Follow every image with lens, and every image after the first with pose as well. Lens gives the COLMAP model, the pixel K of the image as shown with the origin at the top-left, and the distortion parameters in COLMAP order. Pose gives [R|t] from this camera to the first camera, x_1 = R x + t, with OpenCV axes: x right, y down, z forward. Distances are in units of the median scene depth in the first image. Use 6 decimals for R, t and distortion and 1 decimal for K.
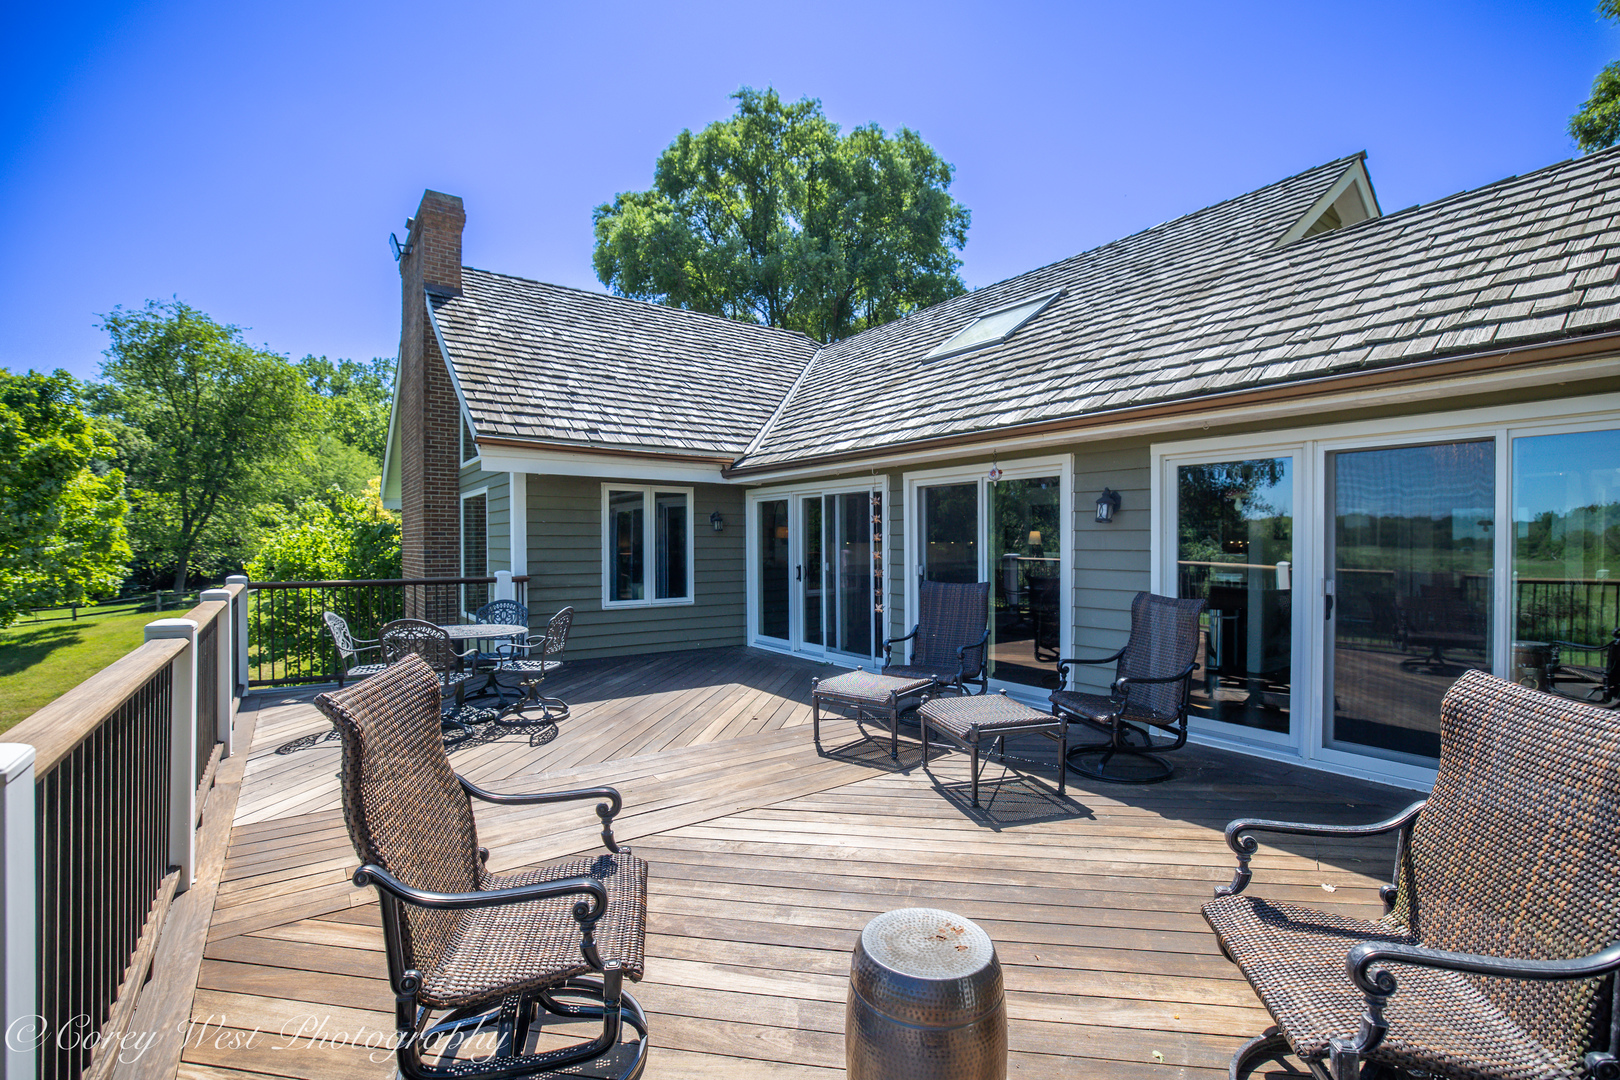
lens RADIAL K [[710.3, 0, 810.2], [0, 710.3, 536.9], [0, 0, 1]] dist [-0.021730, 0.001470]
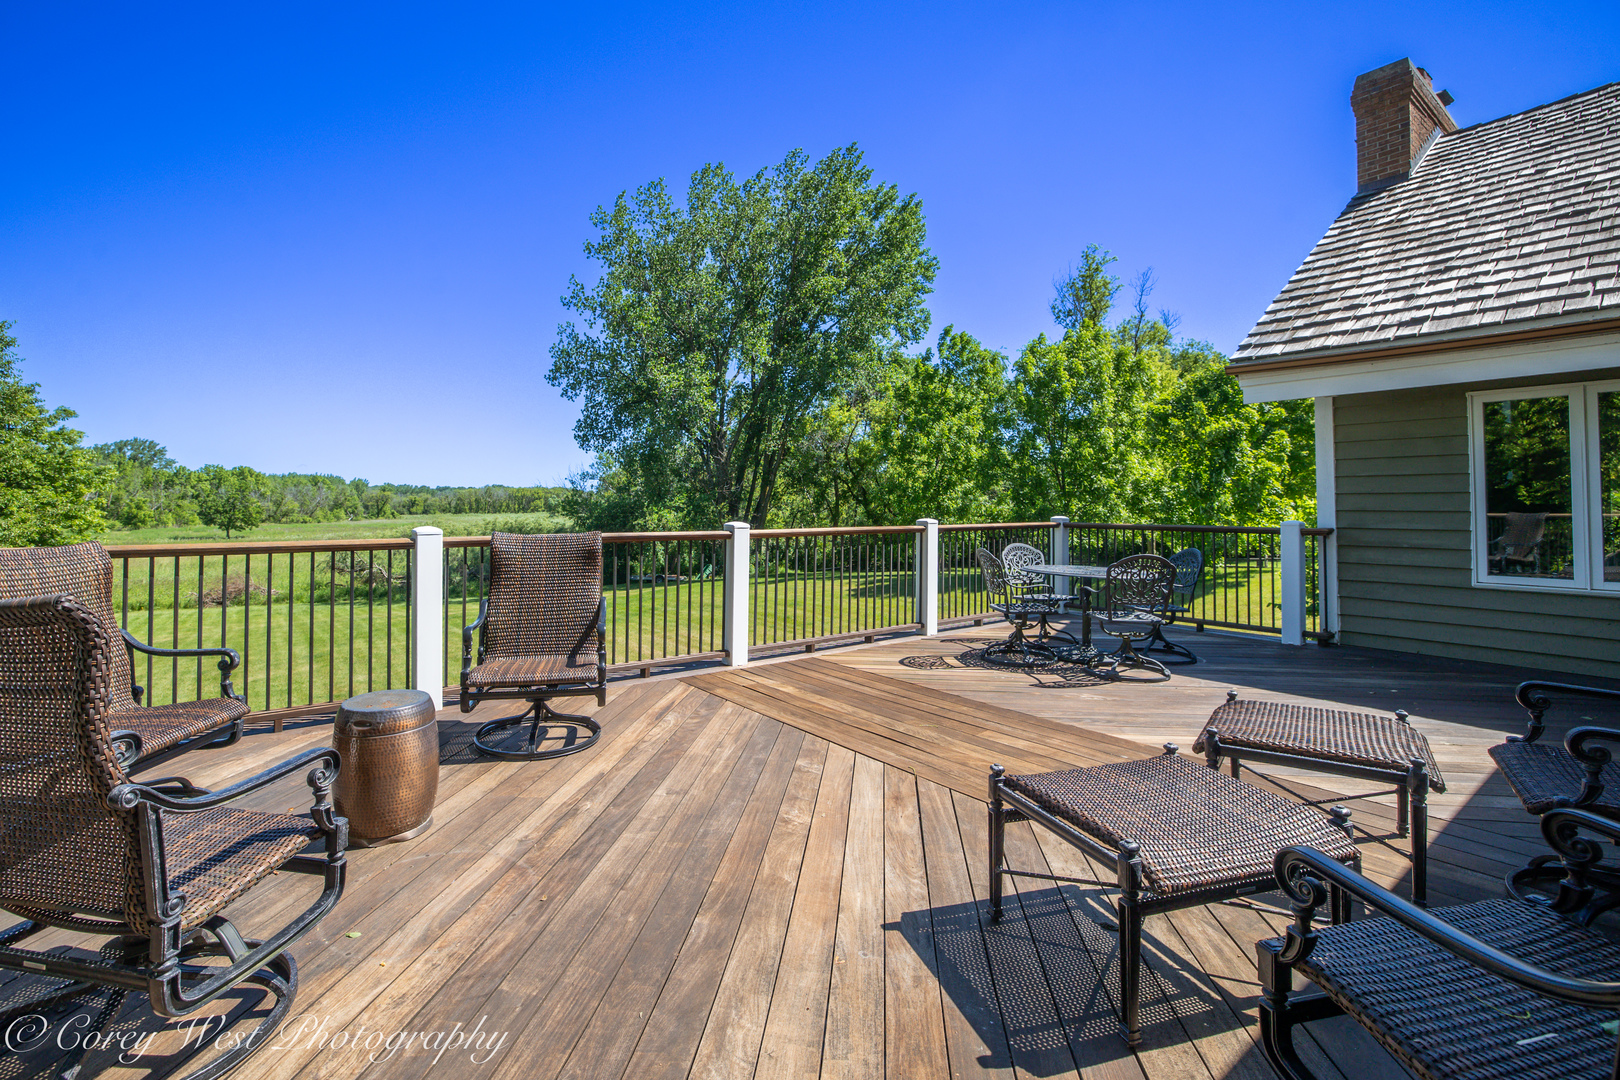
lens RADIAL K [[710.3, 0, 772.5], [0, 710.3, 483.8], [0, 0, 1]] dist [-0.021730, 0.001470]
pose [[0.015328, -0.029505, -0.999447, 0.357428], [0.006864, 0.999544, -0.029402, 0.024010], [0.999859, -0.006409, 0.015523, 0.367637]]
